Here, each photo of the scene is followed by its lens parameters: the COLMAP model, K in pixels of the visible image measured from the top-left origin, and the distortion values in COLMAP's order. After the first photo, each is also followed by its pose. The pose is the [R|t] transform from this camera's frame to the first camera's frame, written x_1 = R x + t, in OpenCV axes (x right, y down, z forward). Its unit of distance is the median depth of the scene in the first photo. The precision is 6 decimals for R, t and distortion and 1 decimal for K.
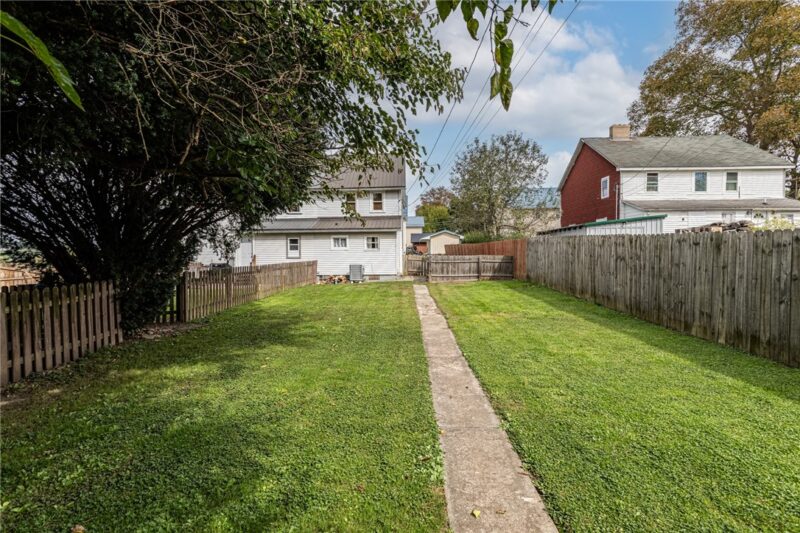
lens RADIAL K [[394.5, 0, 400.0], [0, 394.5, 266.5], [0, 0, 1]] dist [0.001350, 0.000296]
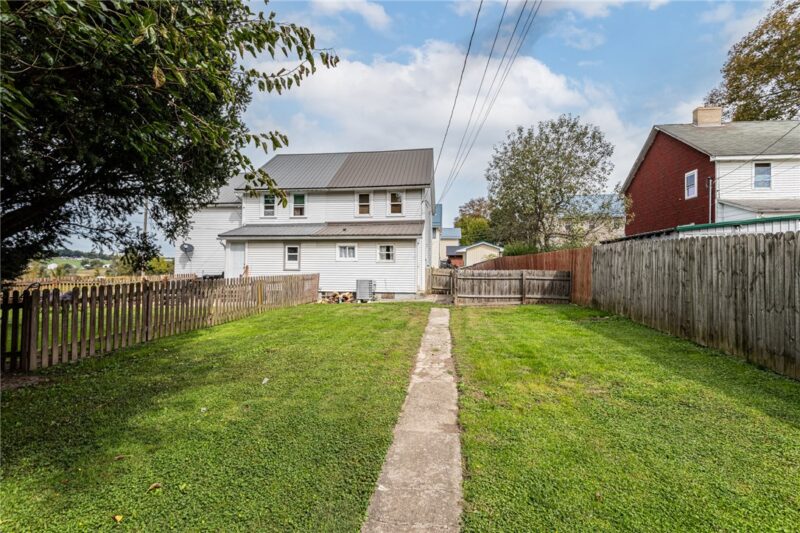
lens RADIAL K [[394.5, 0, 400.0], [0, 394.5, 266.5], [0, 0, 1]] dist [0.001350, 0.000296]
pose [[0.994859, 0.013805, -0.100329, 0.037349], [-0.017307, 0.999268, -0.034113, -0.004567], [0.099785, 0.035674, 0.994369, 0.197288]]
